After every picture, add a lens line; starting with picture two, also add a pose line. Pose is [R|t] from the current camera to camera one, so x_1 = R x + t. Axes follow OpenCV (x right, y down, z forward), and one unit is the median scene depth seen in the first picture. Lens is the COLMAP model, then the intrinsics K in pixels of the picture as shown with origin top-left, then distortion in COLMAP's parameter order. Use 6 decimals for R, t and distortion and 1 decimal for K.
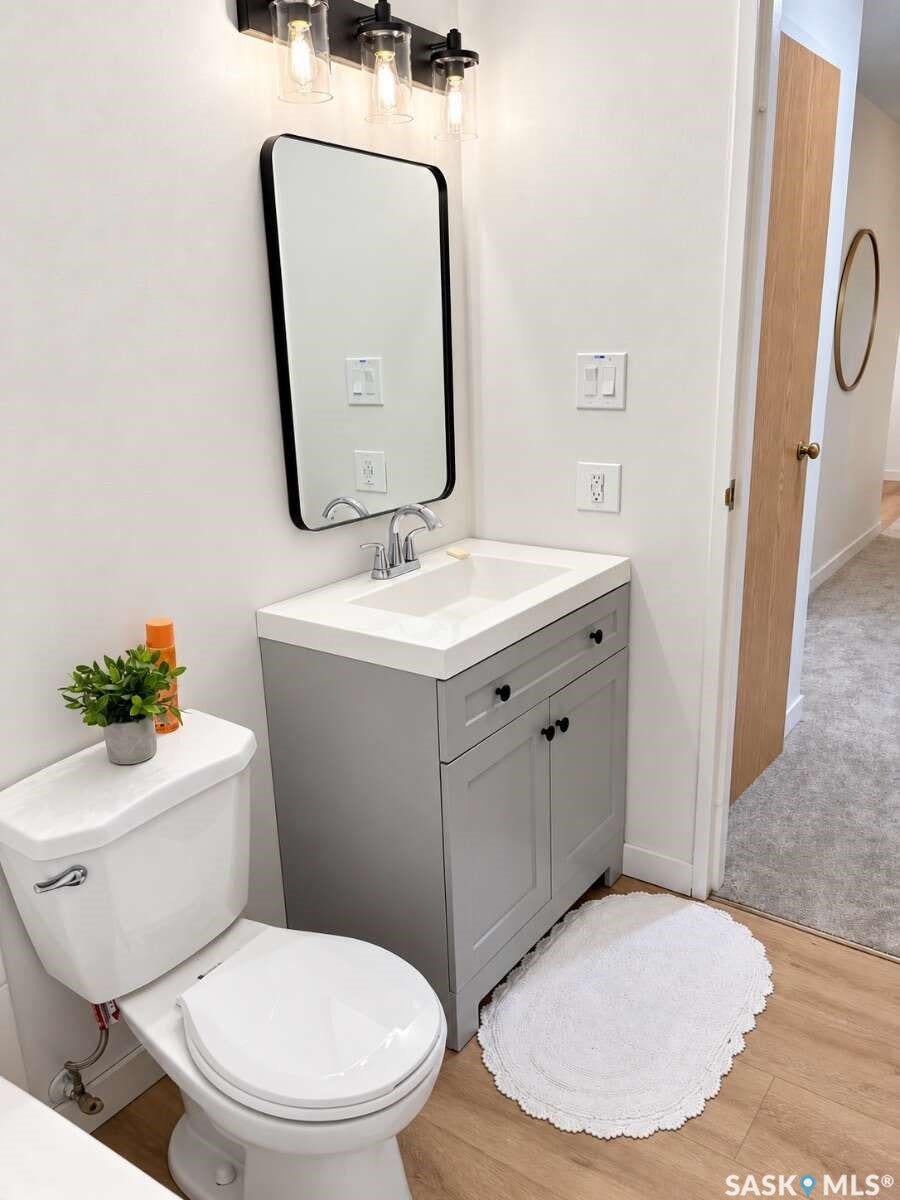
lens RADIAL K [[906.4, 0, 450.0], [0, 906.4, 600.0], [0, 0, 1]] dist [0.056145, -0.001407]
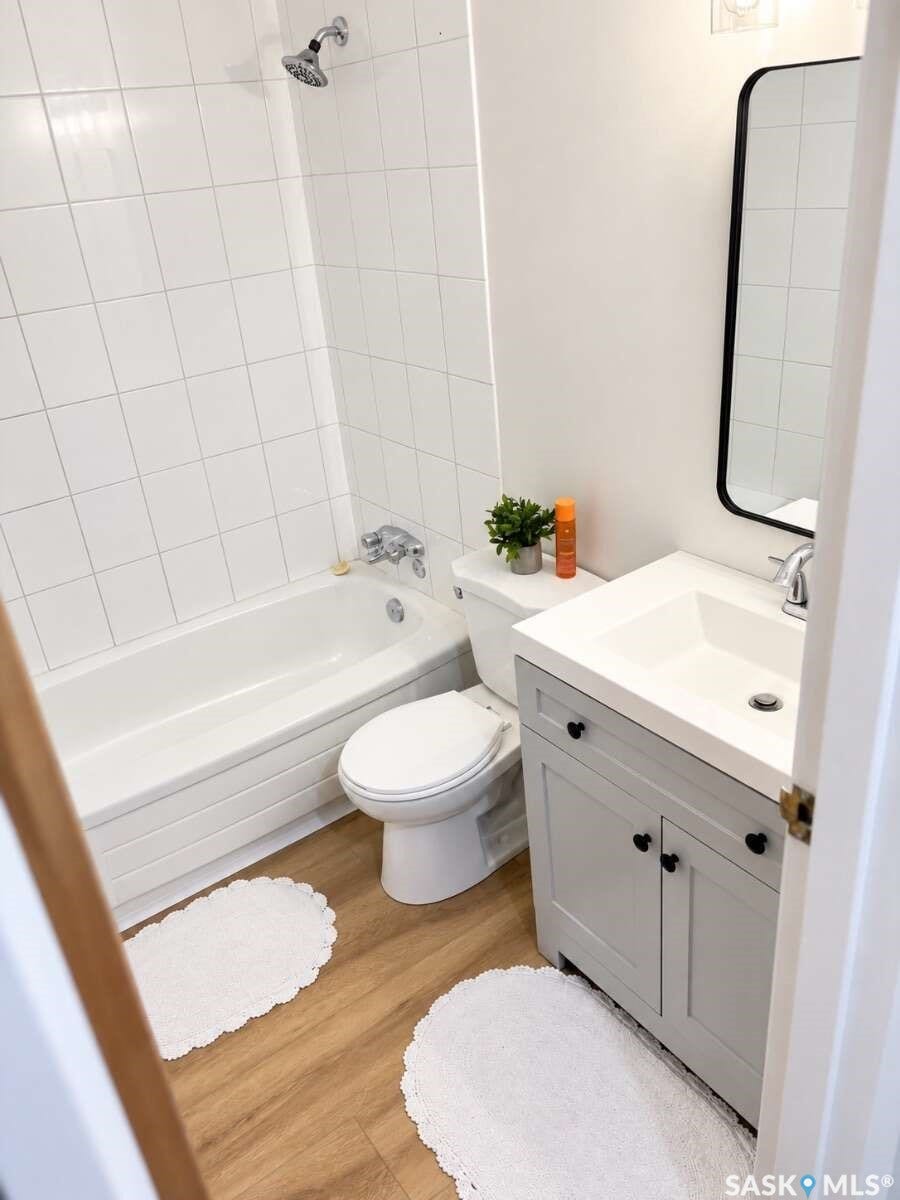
lens RADIAL K [[906.4, 0, 450.0], [0, 906.4, 600.0], [0, 0, 1]] dist [0.056145, -0.001407]
pose [[-0.315418, 0.479549, -0.818868, 0.805680], [-0.165155, 0.822007, 0.545003, -0.499209], [0.934471, 0.307144, -0.180075, 1.002094]]
